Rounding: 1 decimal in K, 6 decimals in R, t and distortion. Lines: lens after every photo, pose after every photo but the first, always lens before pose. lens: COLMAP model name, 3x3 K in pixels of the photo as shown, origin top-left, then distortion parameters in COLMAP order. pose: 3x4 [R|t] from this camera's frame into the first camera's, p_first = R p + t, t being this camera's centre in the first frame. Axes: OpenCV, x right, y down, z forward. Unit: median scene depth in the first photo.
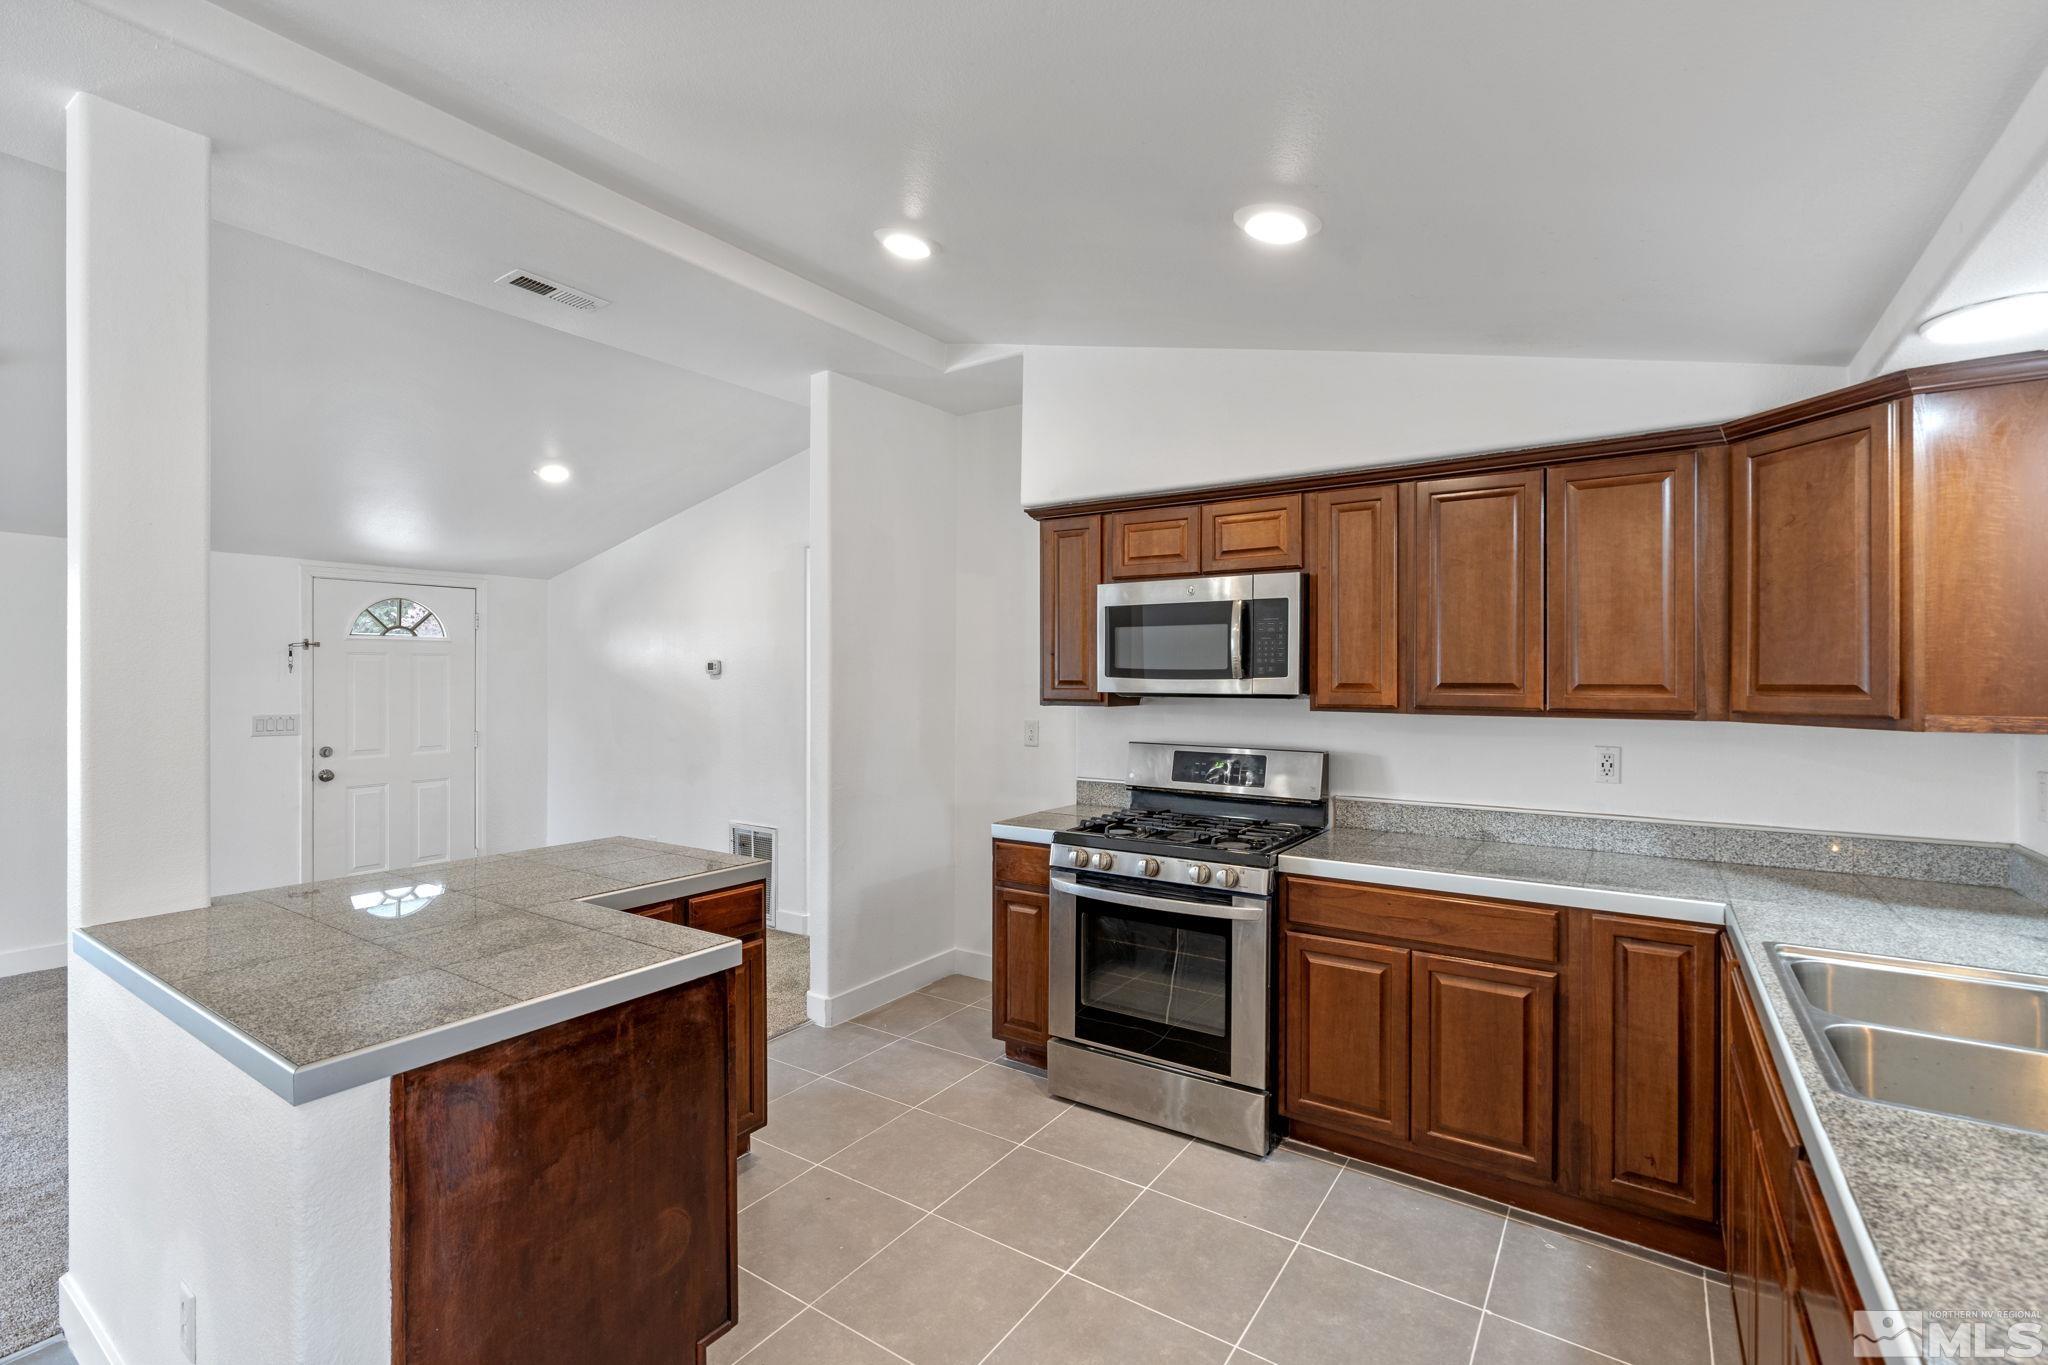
lens RADIAL K [[918.8, 0, 1030.0], [0, 918.8, 679.4], [0, 0, 1]] dist [-0.010467, 0.002235]
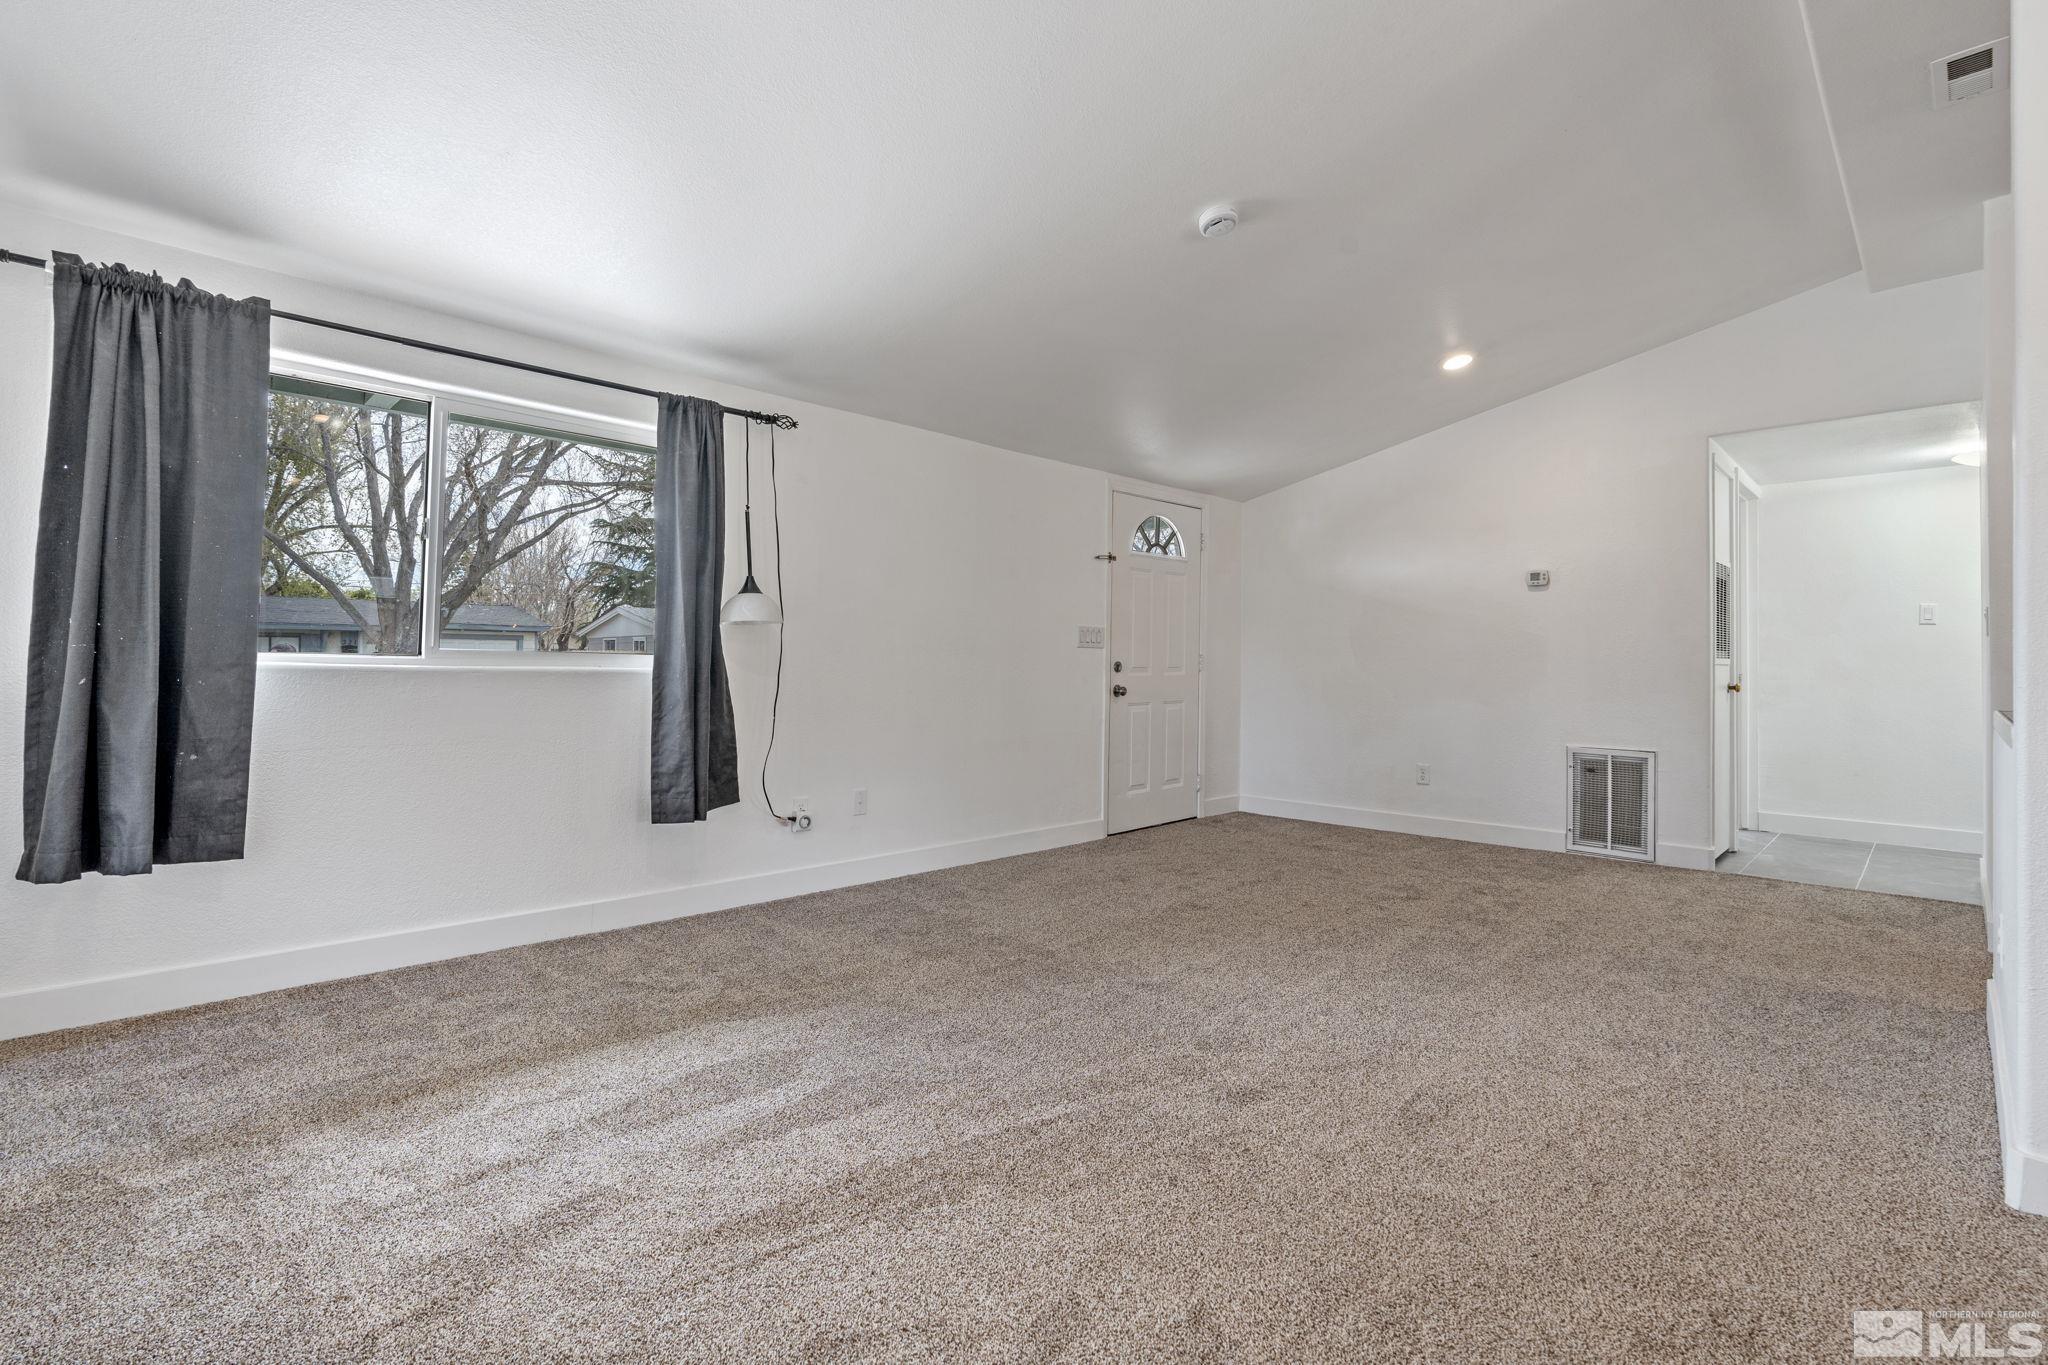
lens RADIAL K [[930.7, 0, 1016.4], [0, 930.7, 641.9], [0, 0, 1]] dist [-0.011717, 0.004109]
pose [[0.979158, 0.000860, -0.203097, -1.259540], [-0.005588, 0.999727, -0.022705, 0.141711], [0.203022, 0.023367, 0.978895, -0.028304]]
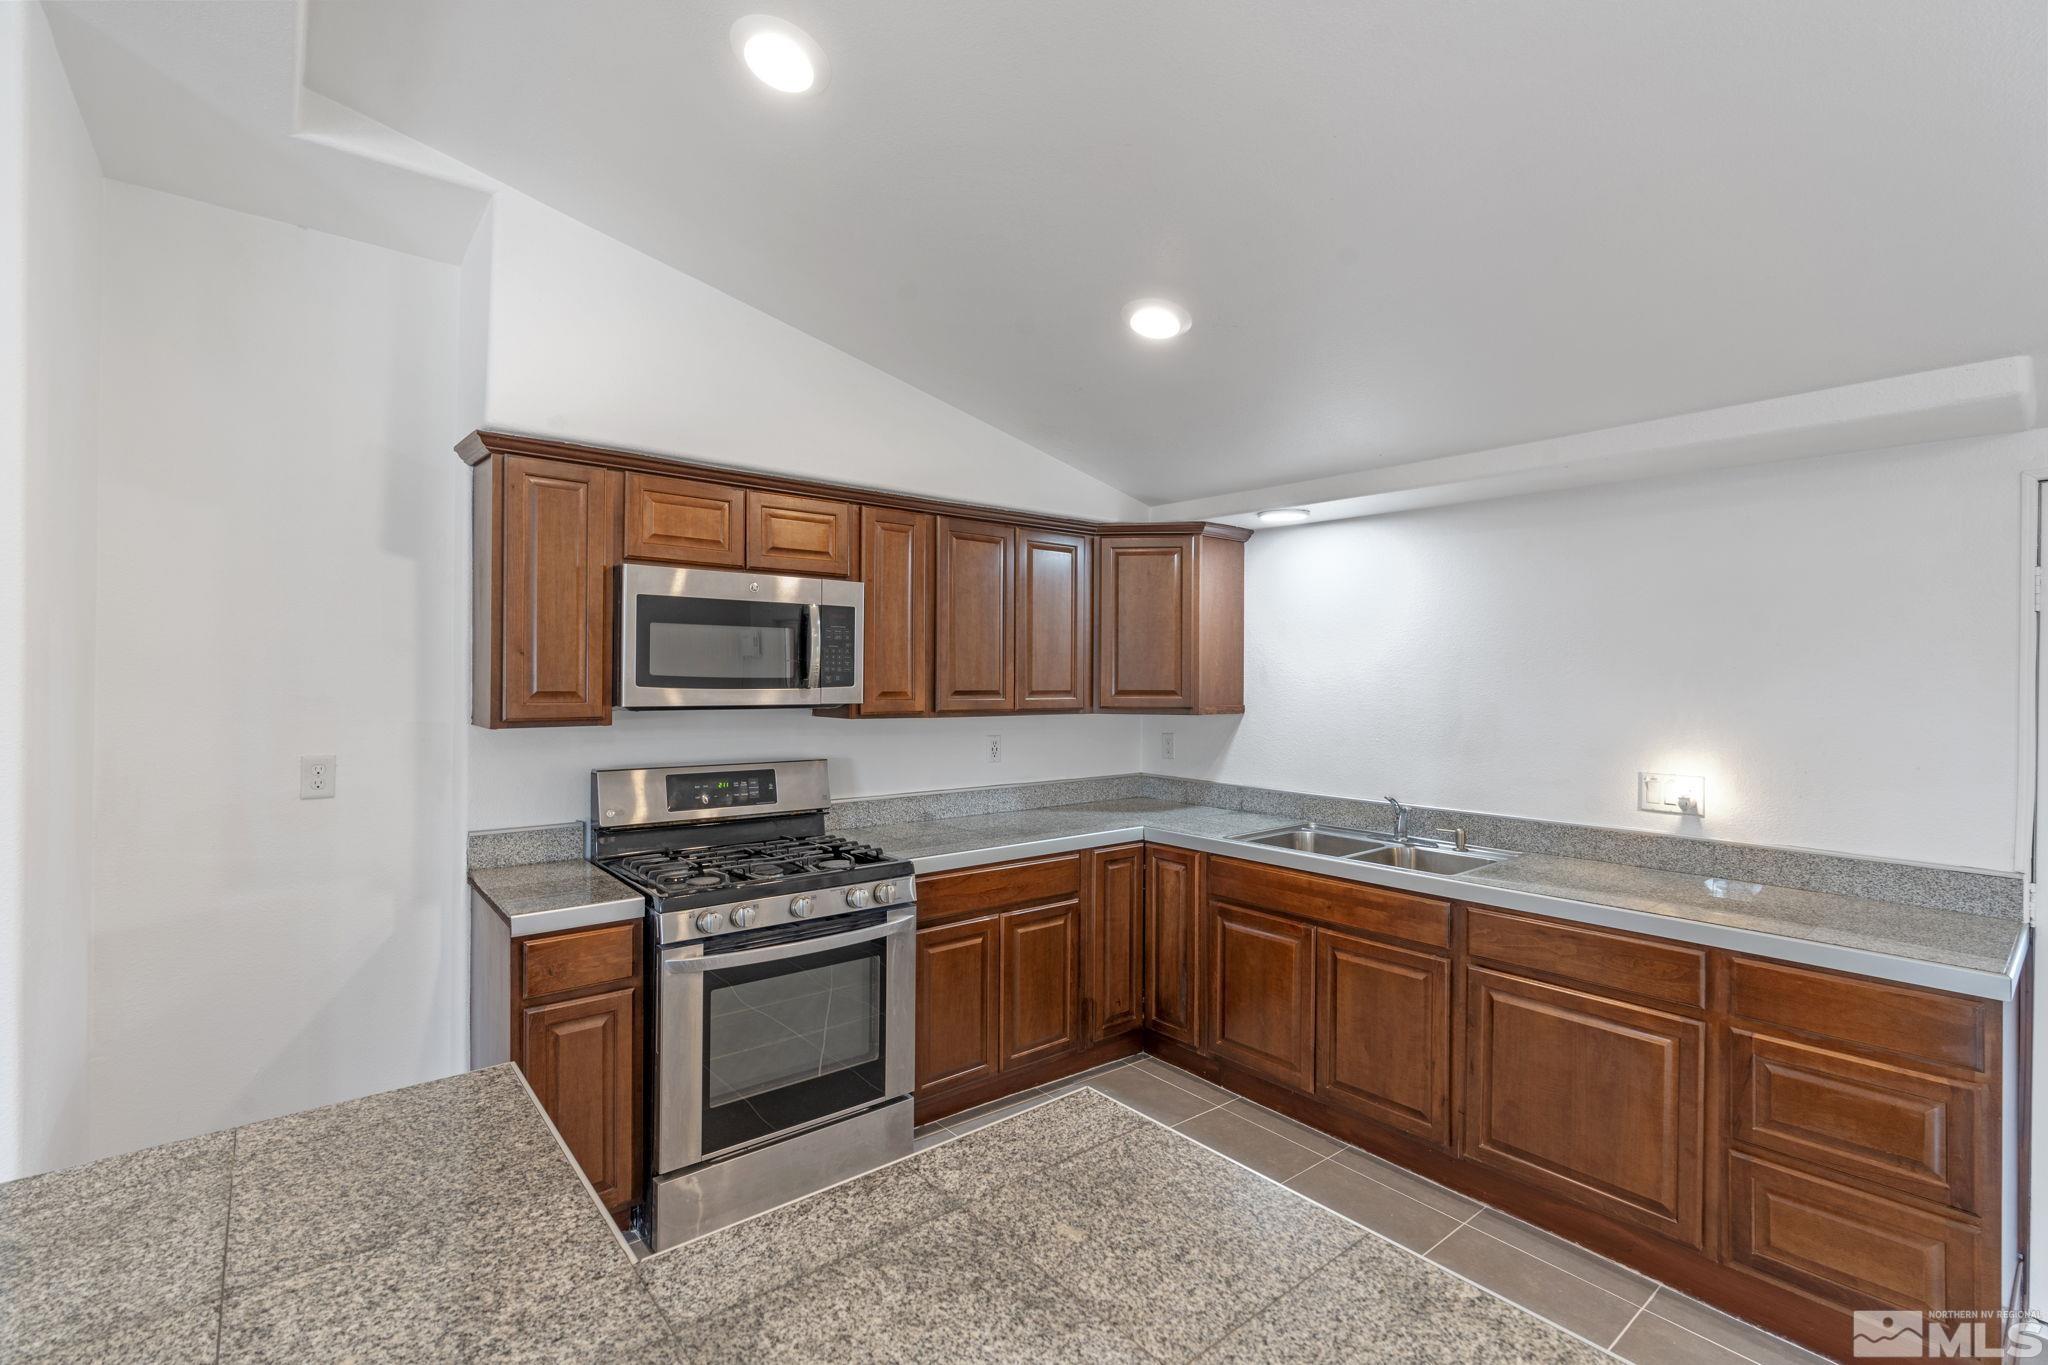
lens RADIAL K [[918.8, 0, 1030.9], [0, 918.8, 677.3], [0, 0, 1]] dist [-0.010467, 0.002235]
pose [[0.281697, -0.001913, 0.959502, -0.645382], [-0.004146, 0.999986, 0.003210, -0.016748], [-0.959495, -0.004882, 0.281685, 0.552631]]
